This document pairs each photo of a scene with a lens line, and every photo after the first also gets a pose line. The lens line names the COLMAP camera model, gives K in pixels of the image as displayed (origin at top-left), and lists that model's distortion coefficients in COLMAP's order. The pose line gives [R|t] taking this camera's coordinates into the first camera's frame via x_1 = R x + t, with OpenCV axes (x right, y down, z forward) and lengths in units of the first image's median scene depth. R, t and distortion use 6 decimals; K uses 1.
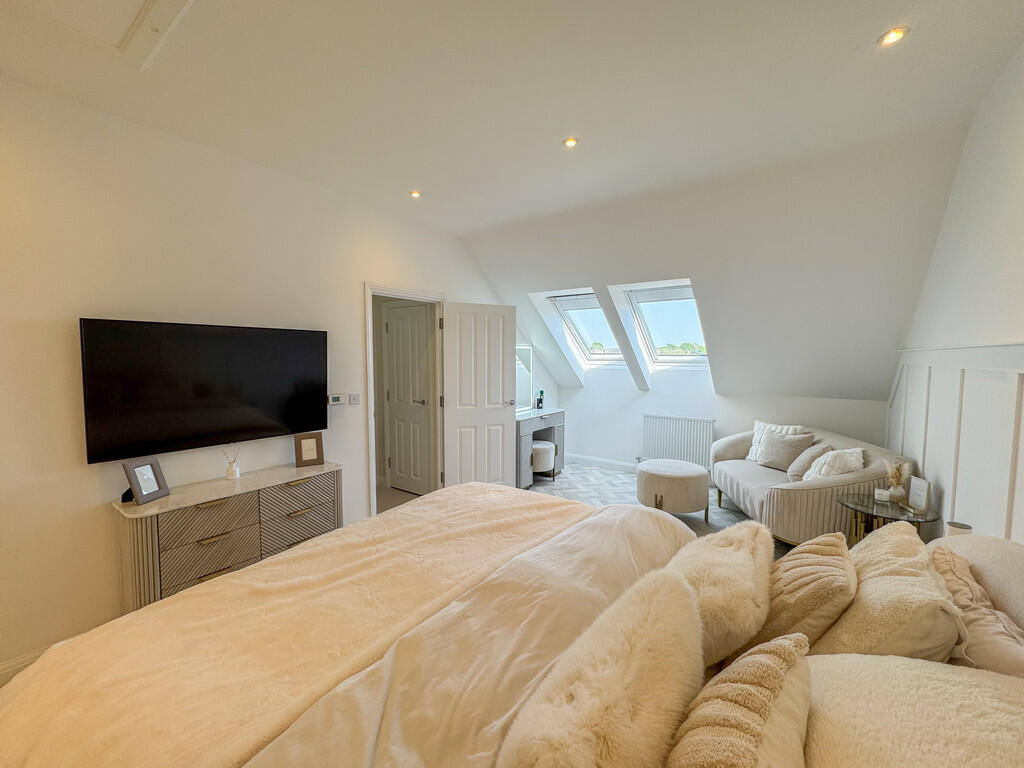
lens RADIAL K [[414.4, 0, 507.3], [0, 414.4, 382.7], [0, 0, 1]] dist [-0.004769, 0.000361]
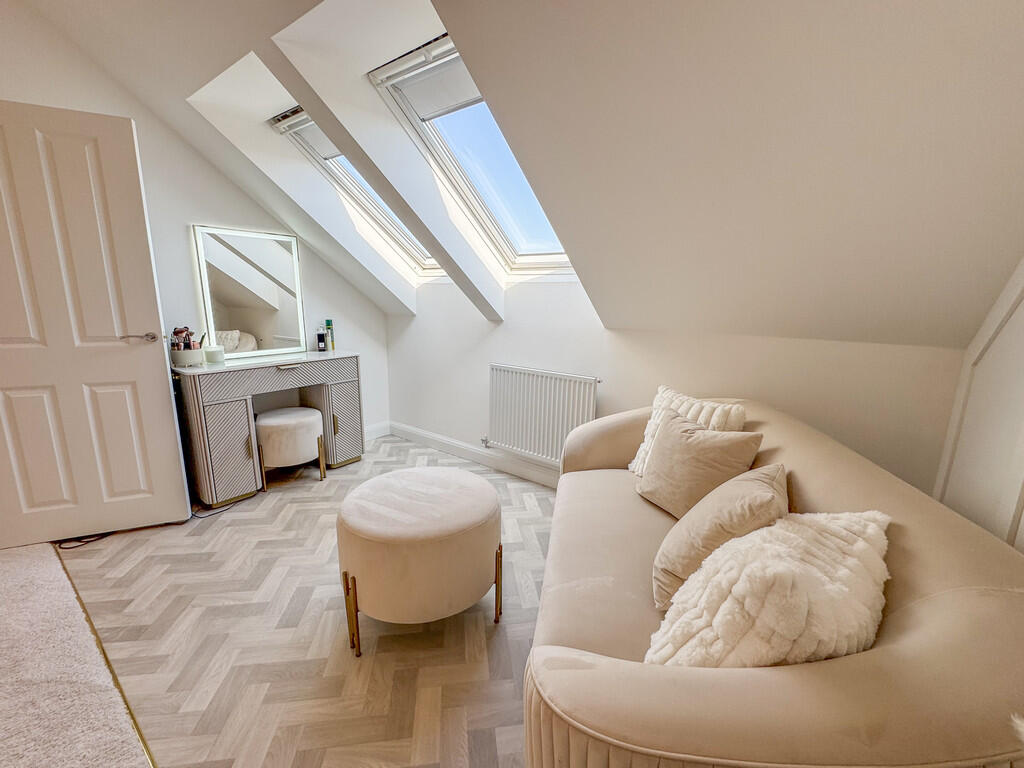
lens RADIAL K [[414.4, 0, 517.7], [0, 414.4, 381.9], [0, 0, 1]] dist [-0.004769, 0.000361]
pose [[0.999536, 0.020655, -0.022392, 0.452913], [-0.017329, 0.990040, 0.139718, 0.024668], [0.025055, -0.139265, 0.989938, 0.538974]]
